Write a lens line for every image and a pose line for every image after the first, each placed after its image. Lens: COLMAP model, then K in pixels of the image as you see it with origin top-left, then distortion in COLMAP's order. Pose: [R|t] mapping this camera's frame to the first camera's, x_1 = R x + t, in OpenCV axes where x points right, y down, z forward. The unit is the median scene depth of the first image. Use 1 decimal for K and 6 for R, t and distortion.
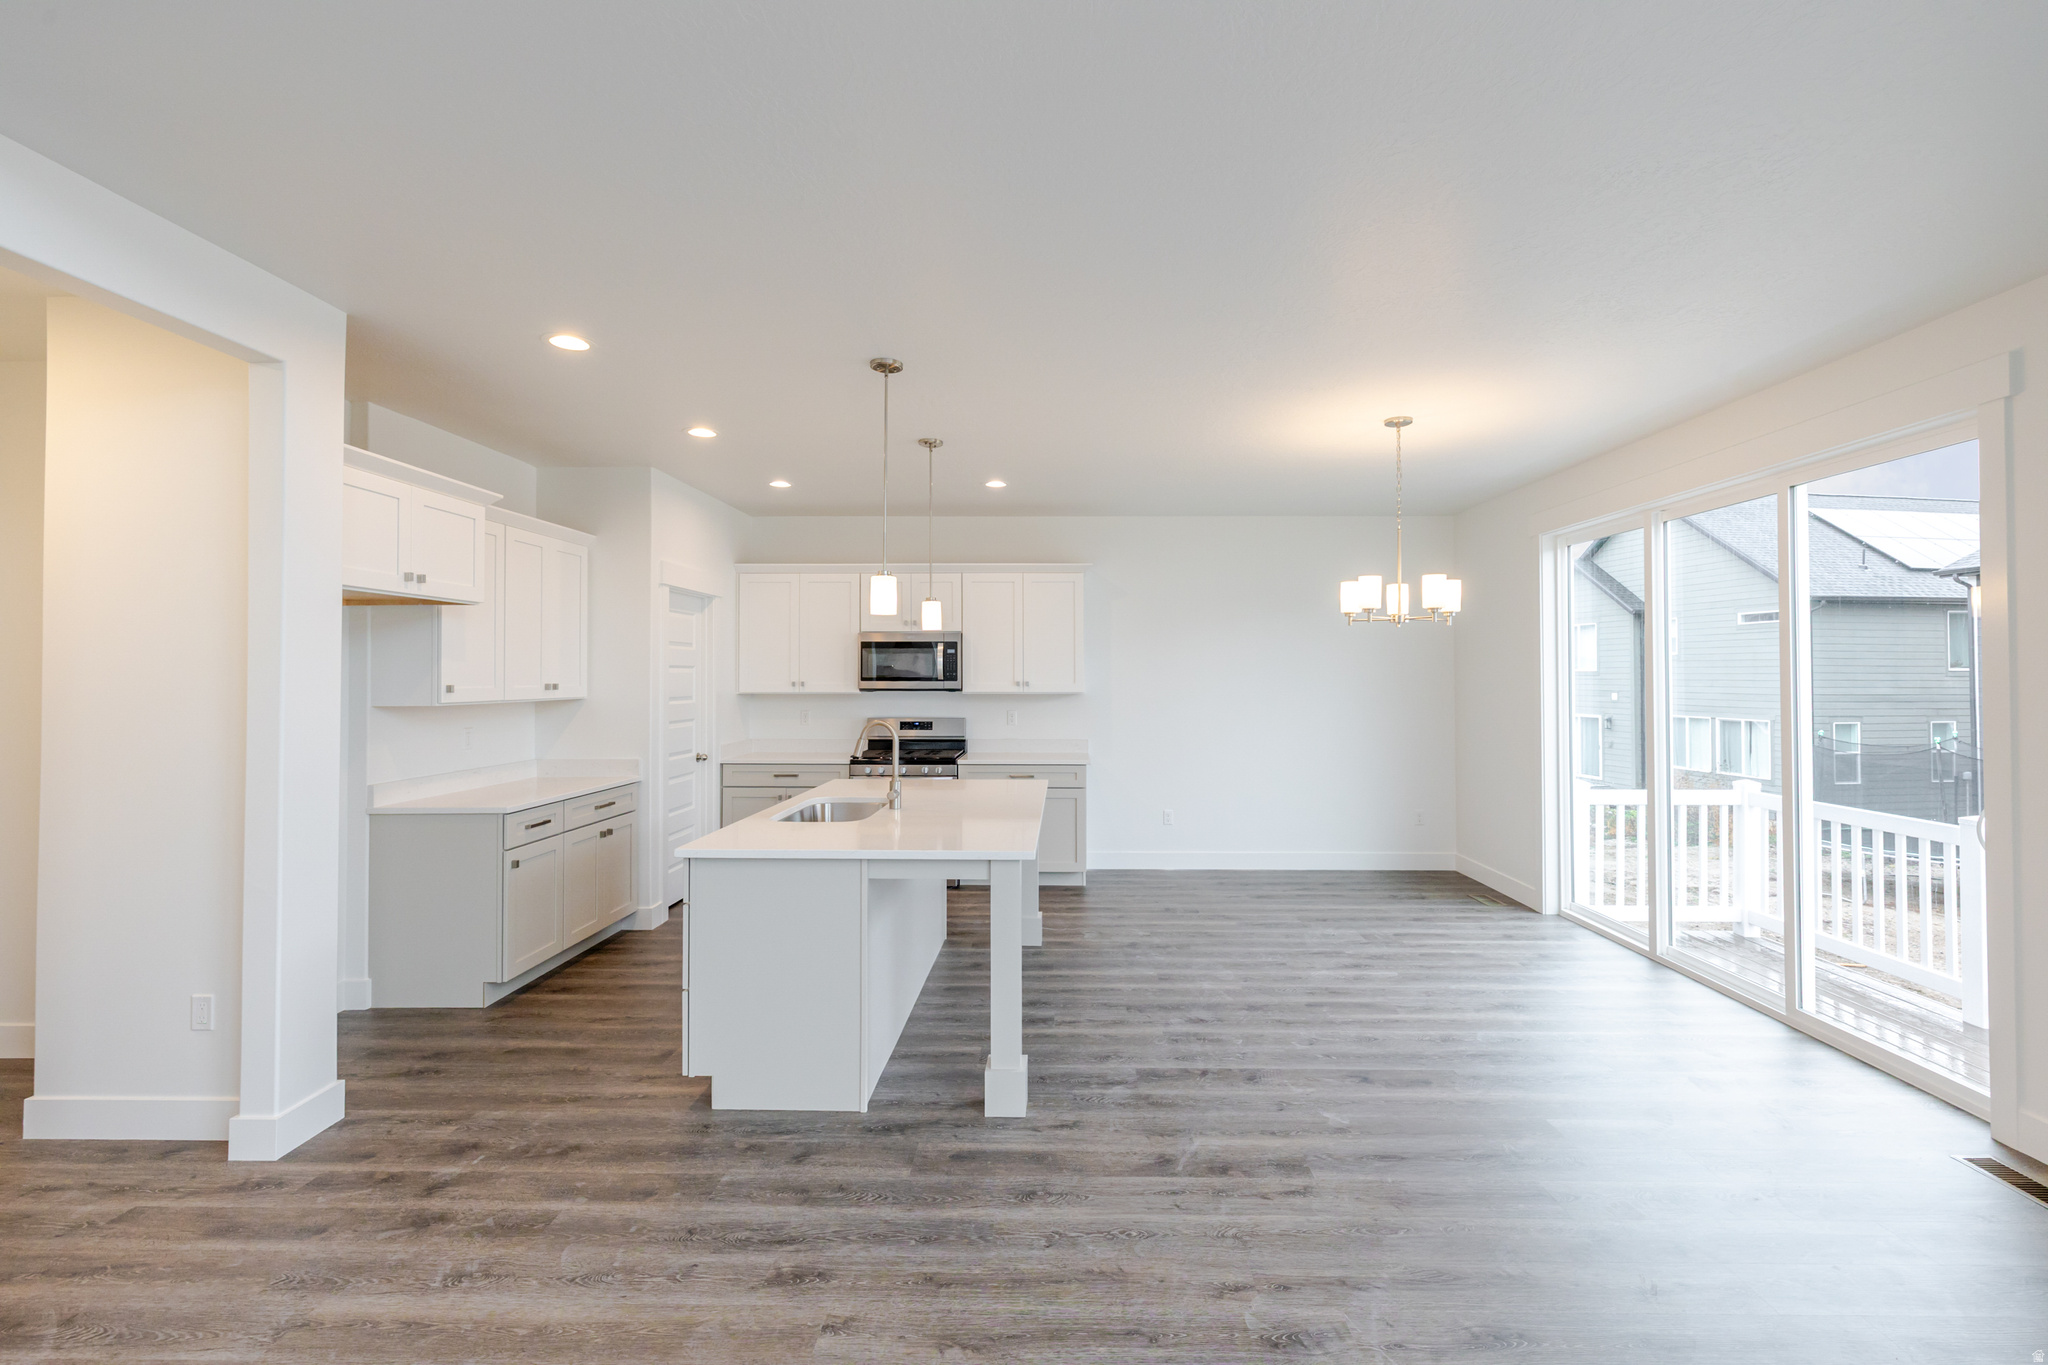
lens RADIAL K [[857.8, 0, 1087.4], [0, 857.8, 648.6], [0, 0, 1]] dist [0.004709, 0.000105]
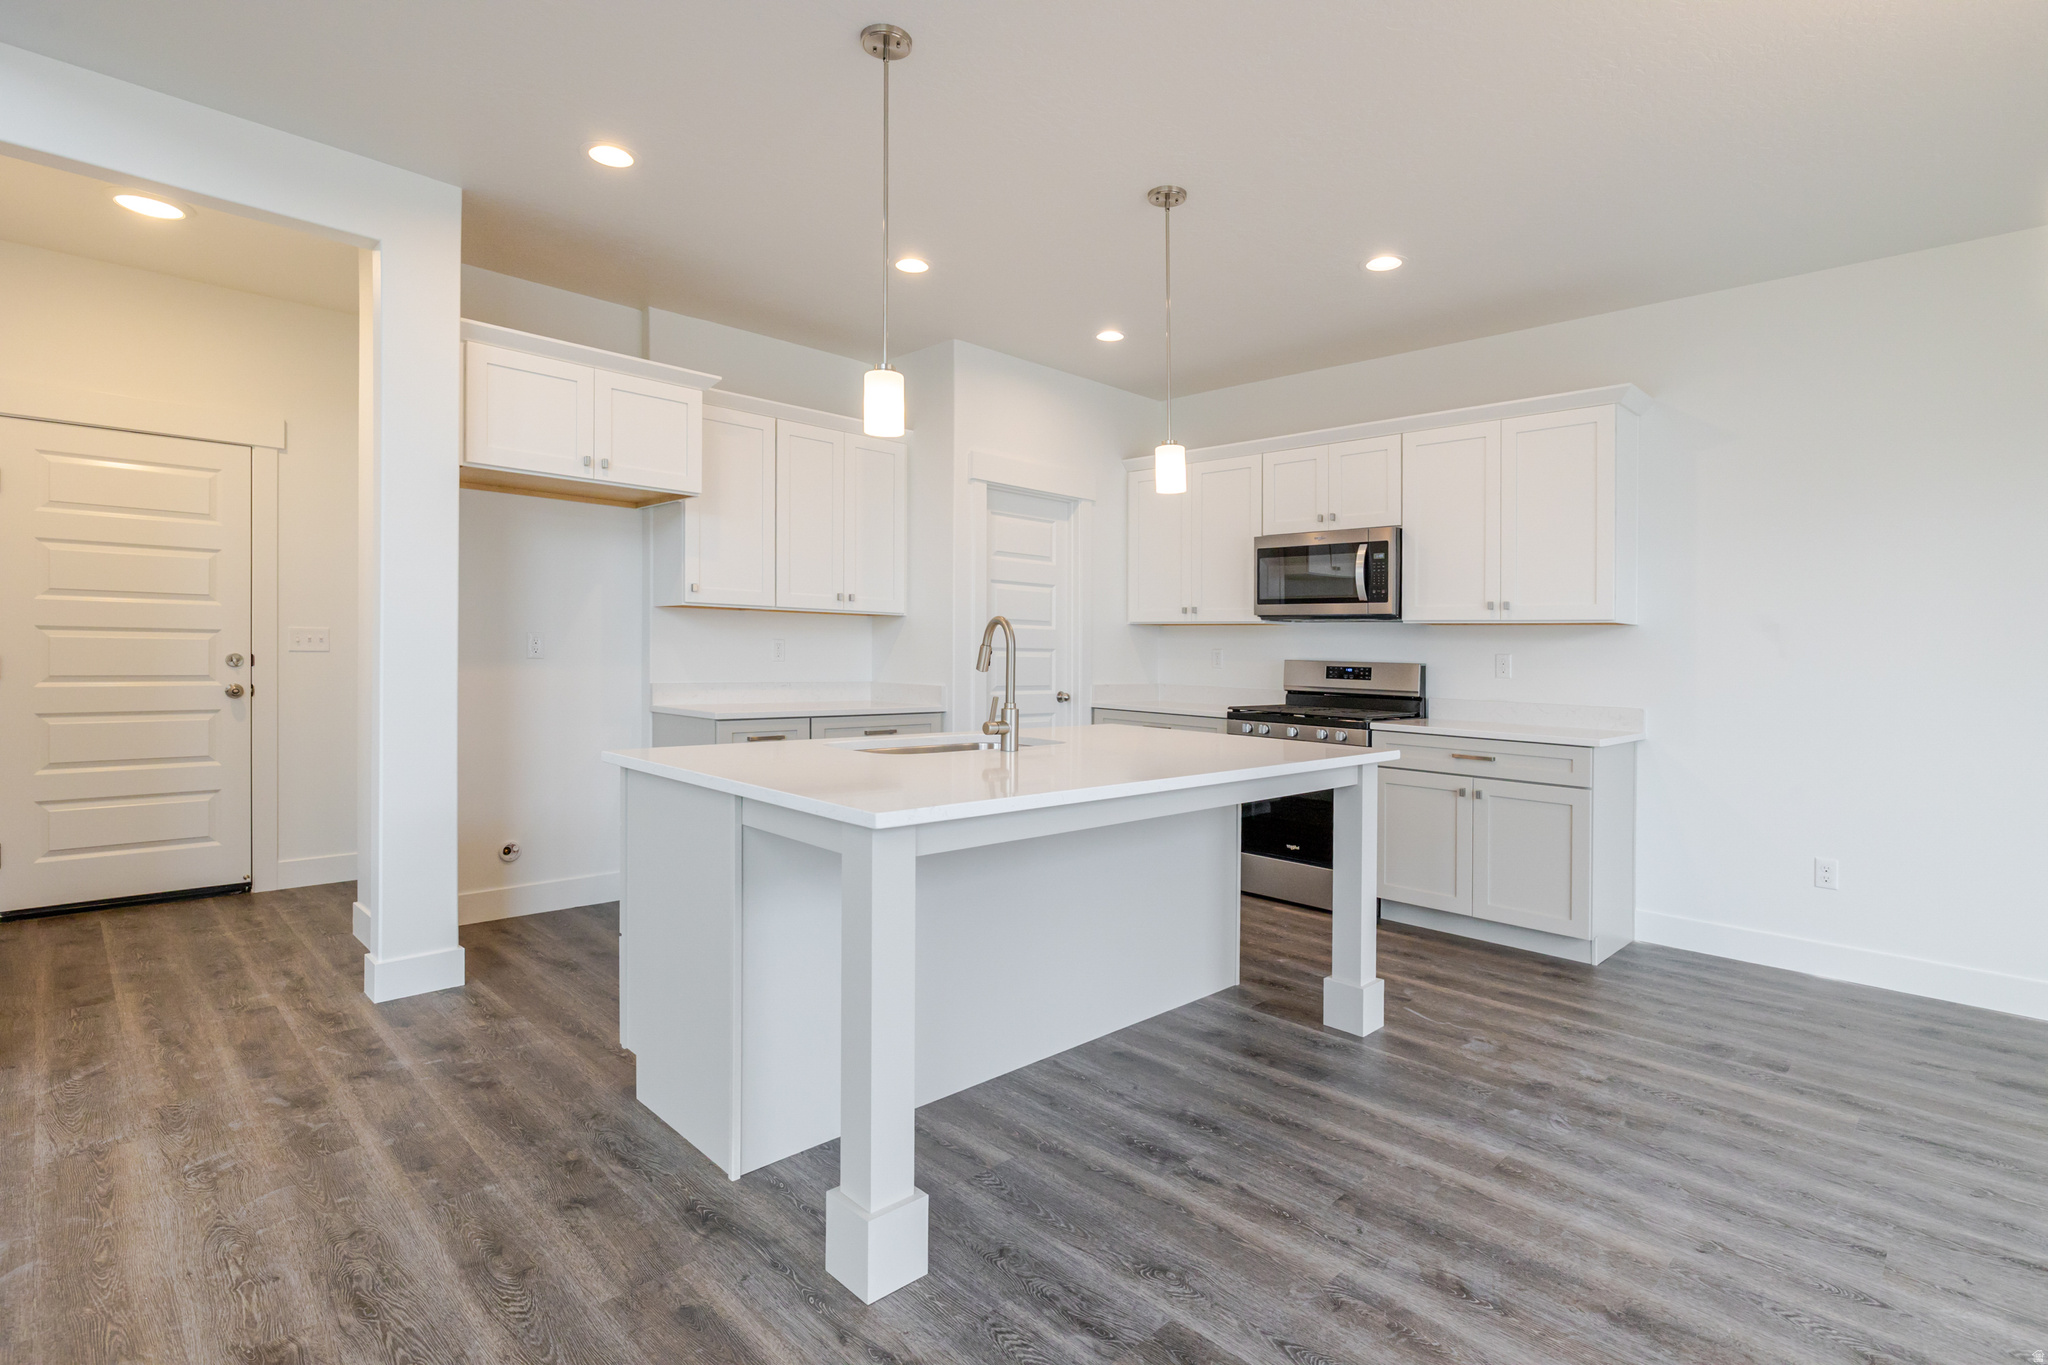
lens RADIAL K [[1008.6, 0, 1029.4], [0, 1008.6, 661.5], [0, 0, 1]] dist [-0.003191, 0.000820]
pose [[0.703649, 0.019117, -0.710290, 0.221722], [0.005634, 0.999456, 0.032482, 0.065072], [0.710525, -0.026858, 0.703159, 0.328705]]
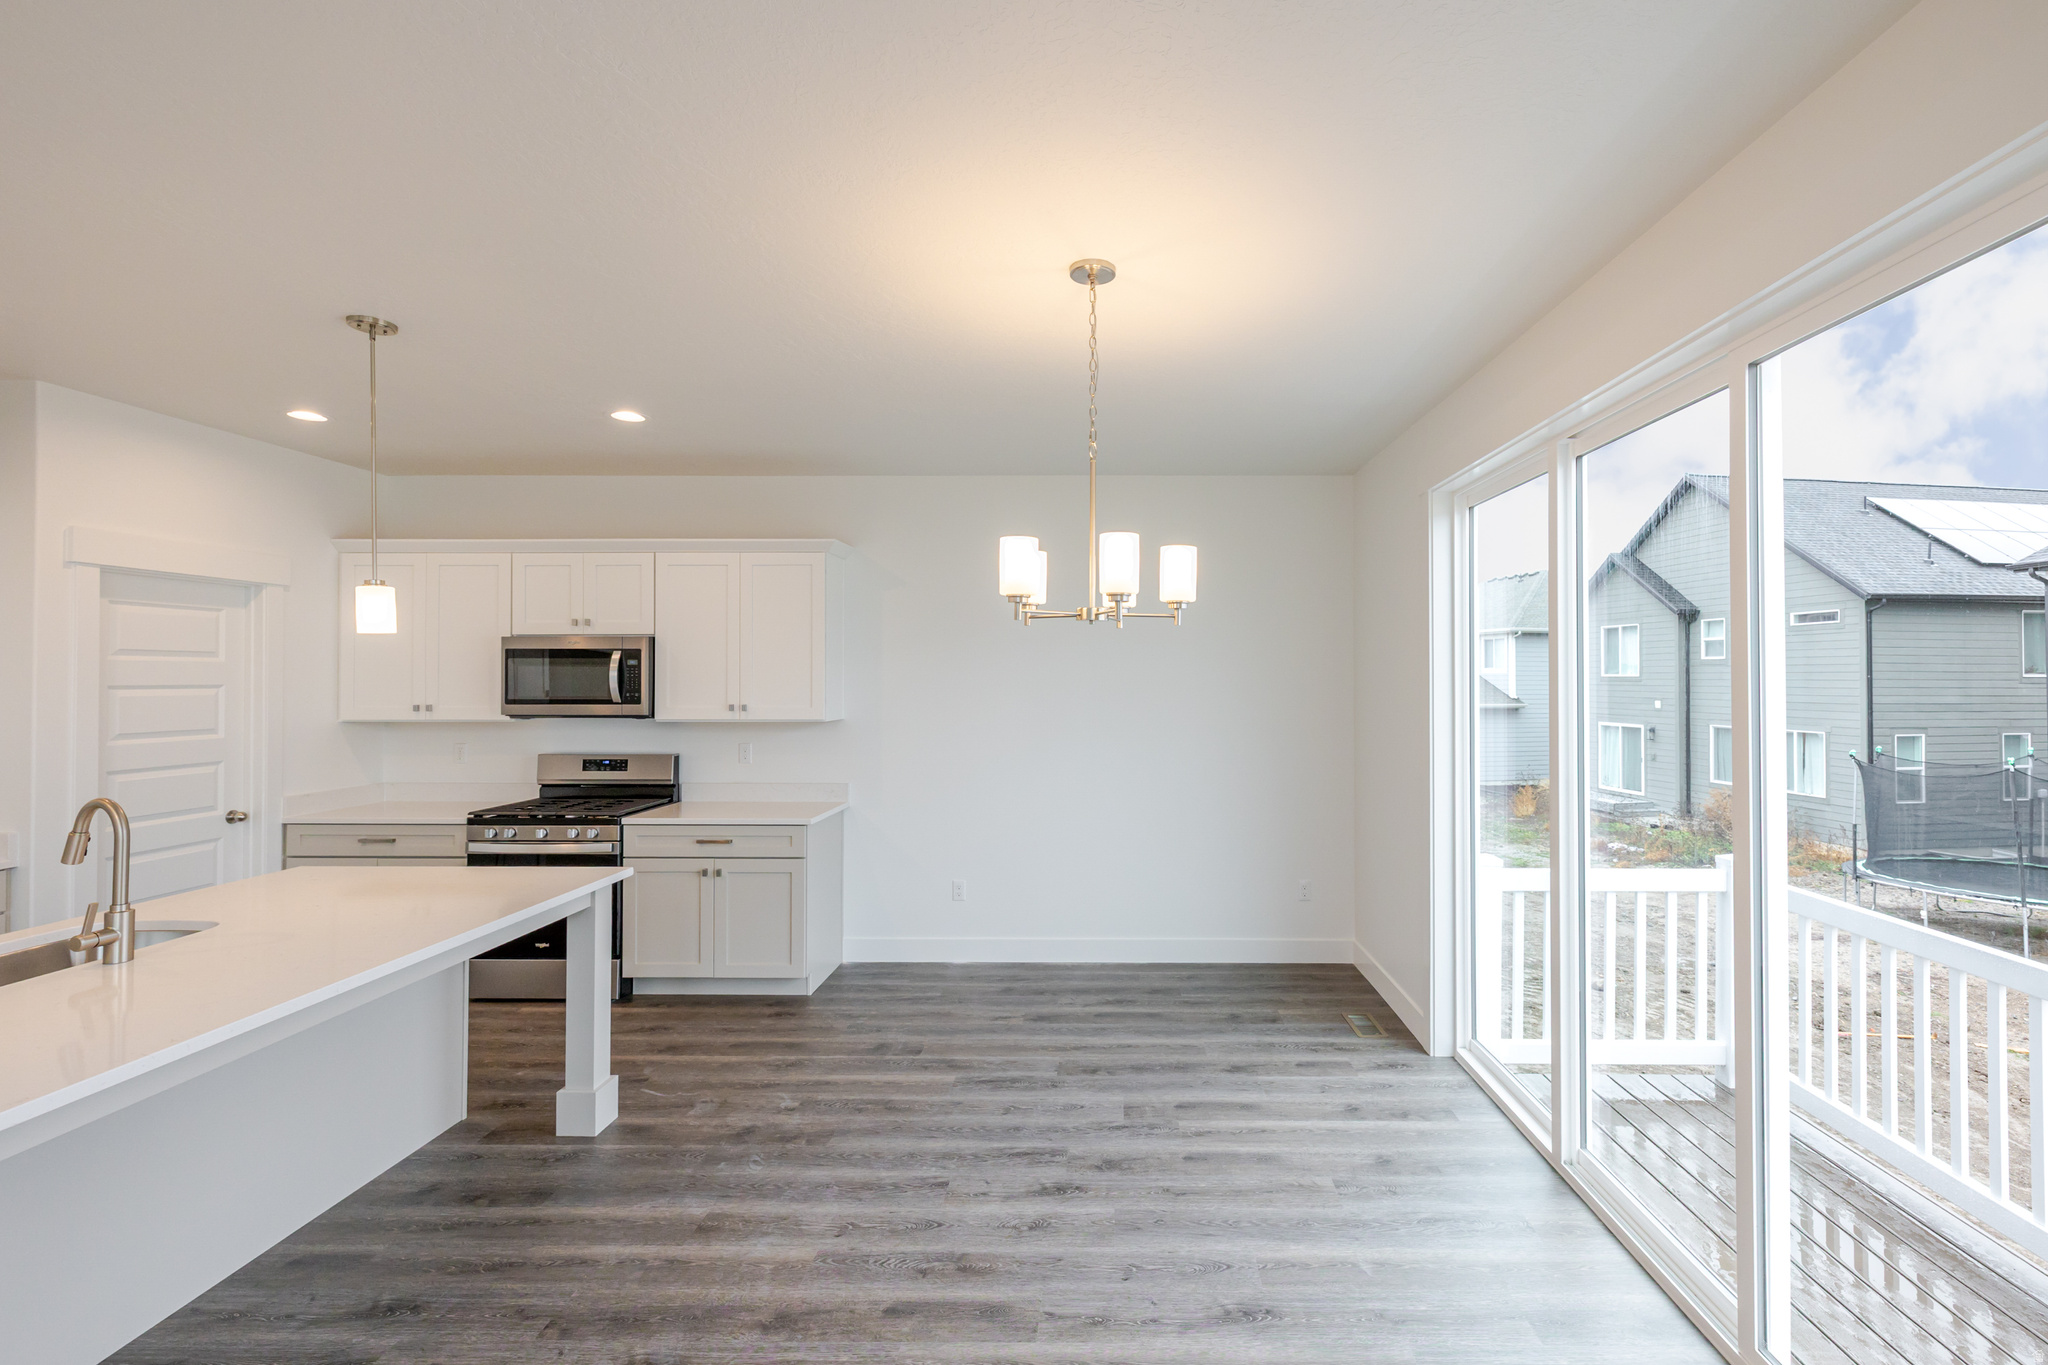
lens RADIAL K [[900.0, 0, 1120.0], [0, 900.0, 655.0], [0, 0, 1]] dist [0.002925, -0.000451]
pose [[1.000000, 0.000241, 0.000220, 0.282559], [-0.000242, 0.999989, 0.004674, -0.007670], [-0.000219, -0.004674, 0.999989, 0.292770]]
